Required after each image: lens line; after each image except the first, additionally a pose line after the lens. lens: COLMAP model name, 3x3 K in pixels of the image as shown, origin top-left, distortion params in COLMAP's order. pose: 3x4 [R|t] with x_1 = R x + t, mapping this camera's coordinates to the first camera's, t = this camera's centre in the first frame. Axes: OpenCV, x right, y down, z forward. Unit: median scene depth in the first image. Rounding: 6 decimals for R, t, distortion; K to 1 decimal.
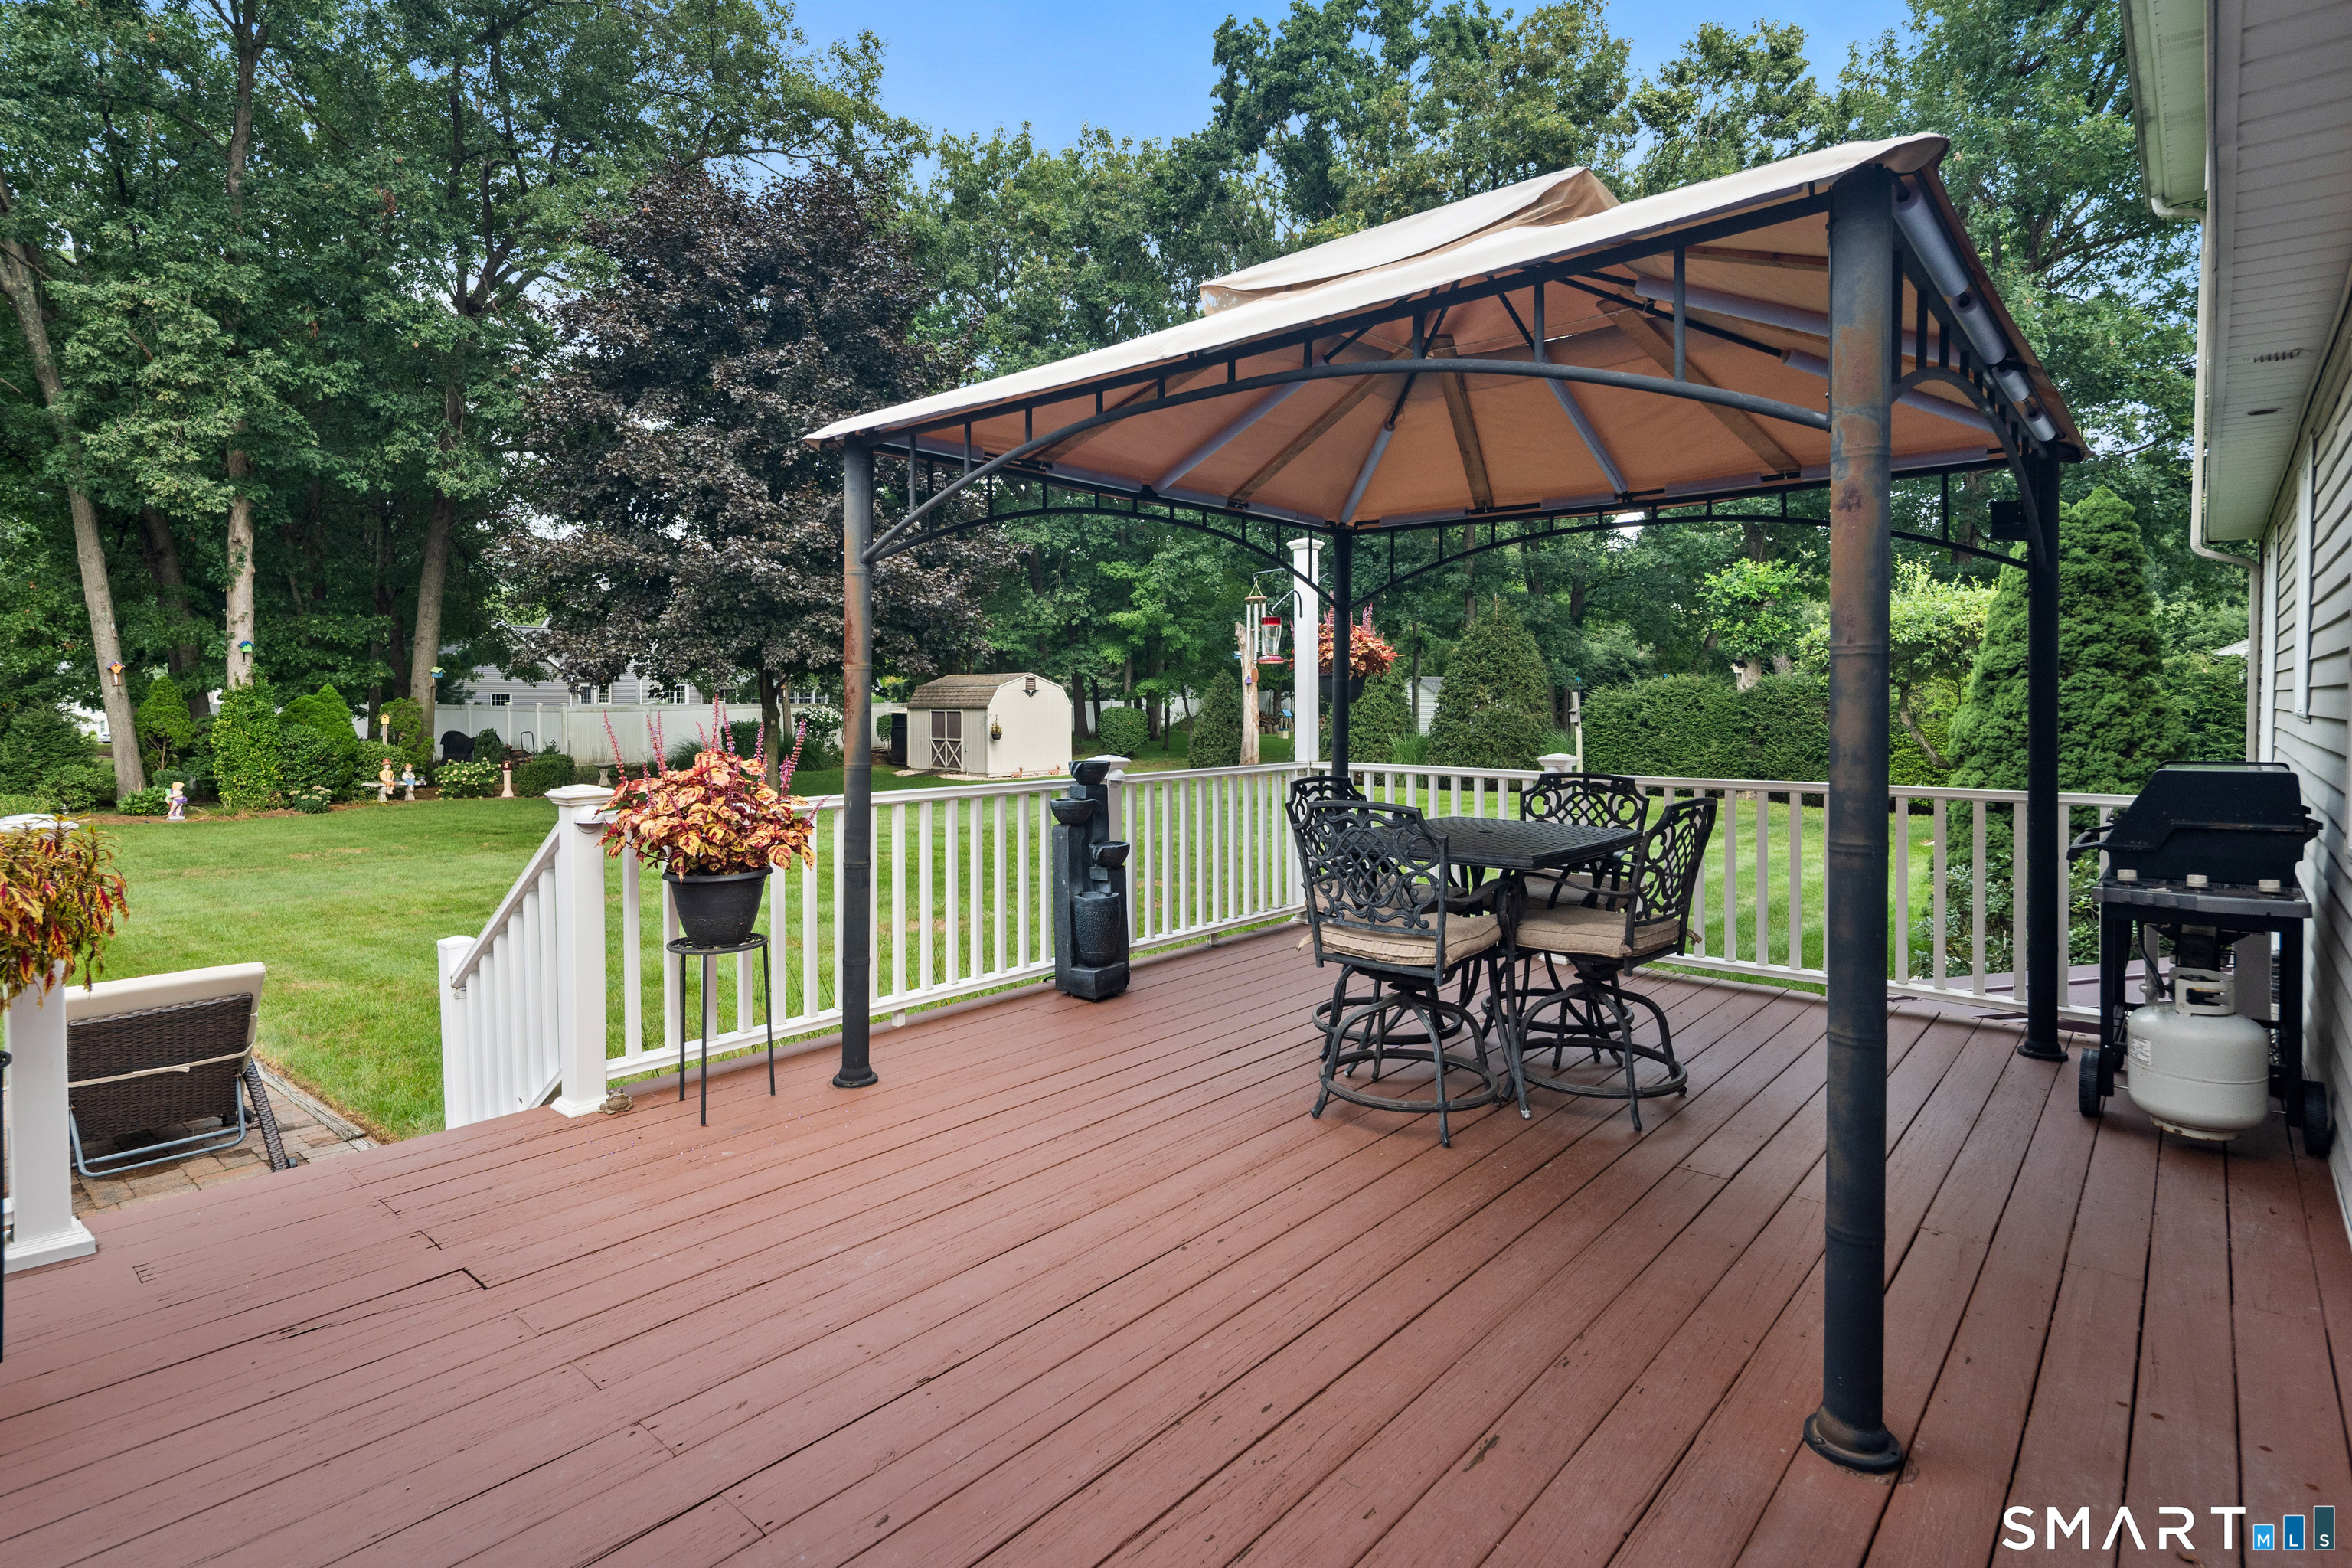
lens RADIAL K [[1173.9, 0, 1174.4], [0, 1173.9, 756.0], [0, 0, 1]] dist [0.001823, -0.002894]
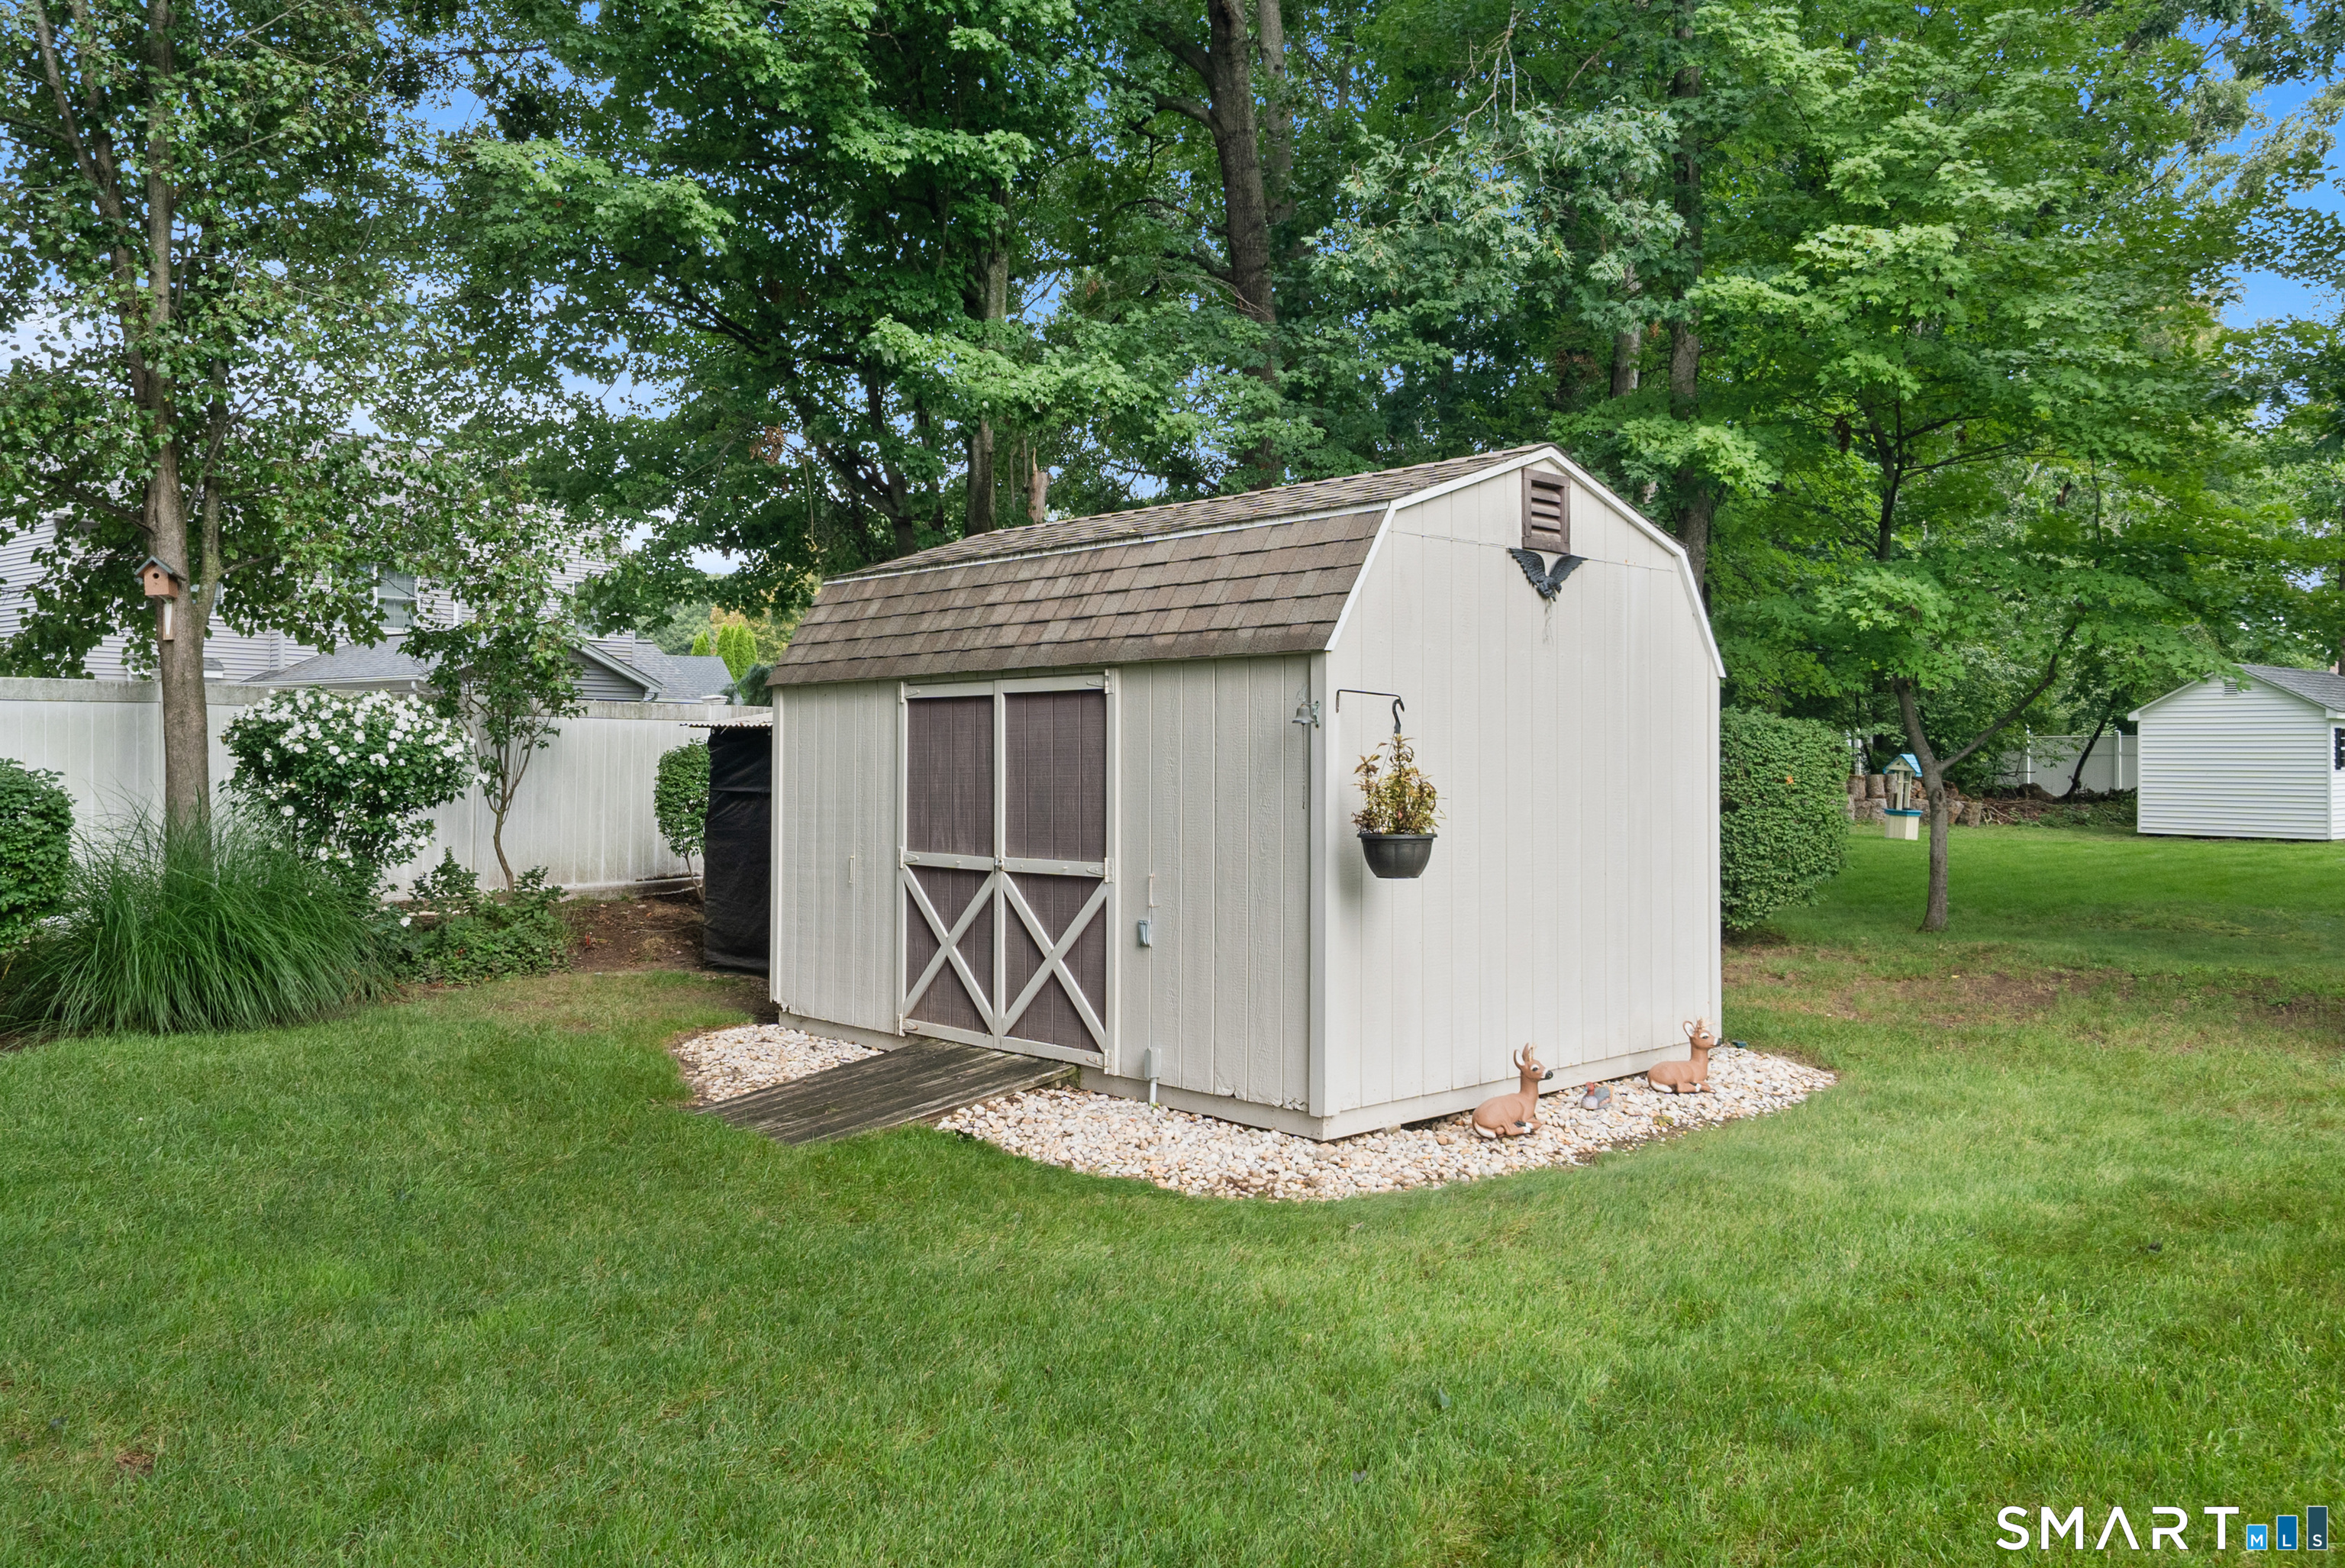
lens RADIAL K [[1753.1, 0, 1173.7], [0, 1753.1, 786.2], [0, 0, 1]] dist [-0.000835, 0.002327]
pose [[0.999741, 0.002980, -0.022549, -0.168456], [-0.003822, 0.999293, -0.037401, -0.016130], [0.022422, 0.037478, 0.999046, 0.771486]]
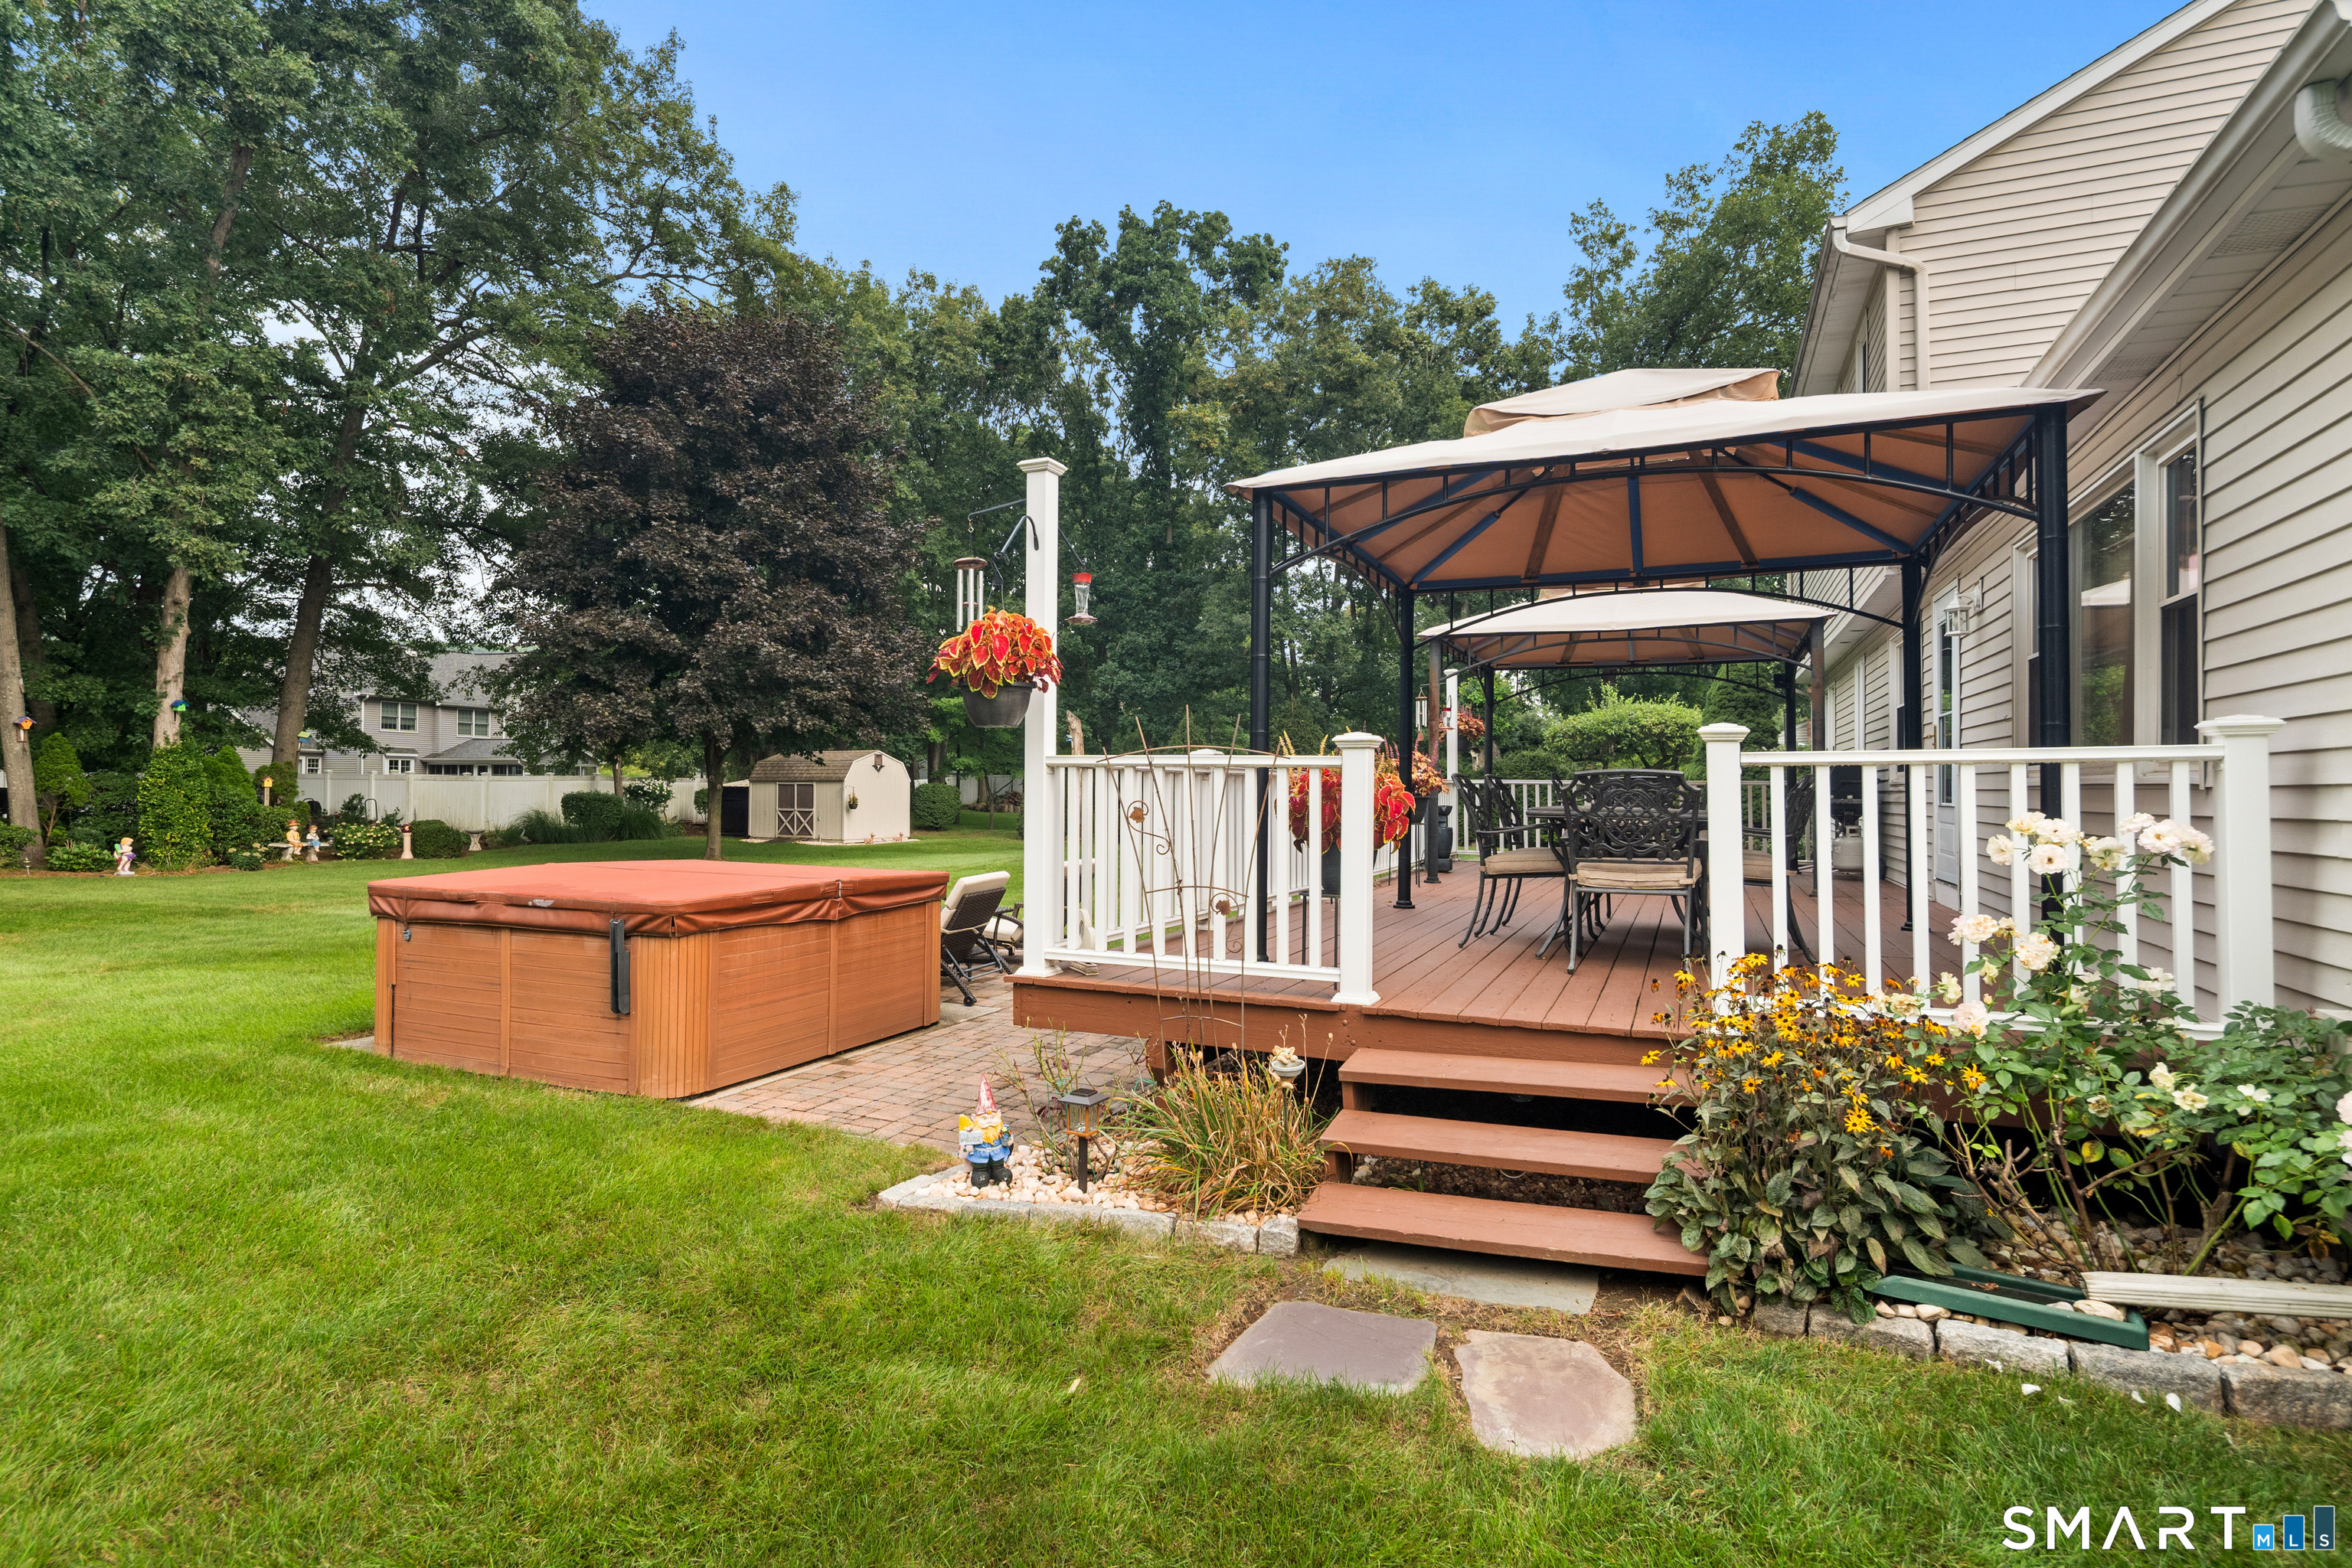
lens RADIAL K [[1173.9, 0, 1185.9], [0, 1173.9, 782.0], [0, 0, 1]] dist [0.001823, -0.002894]
pose [[0.955117, 0.010349, 0.296049, -0.174957], [0.005815, 0.998542, -0.053669, 0.021332], [-0.296173, 0.052981, 0.953664, -0.148833]]
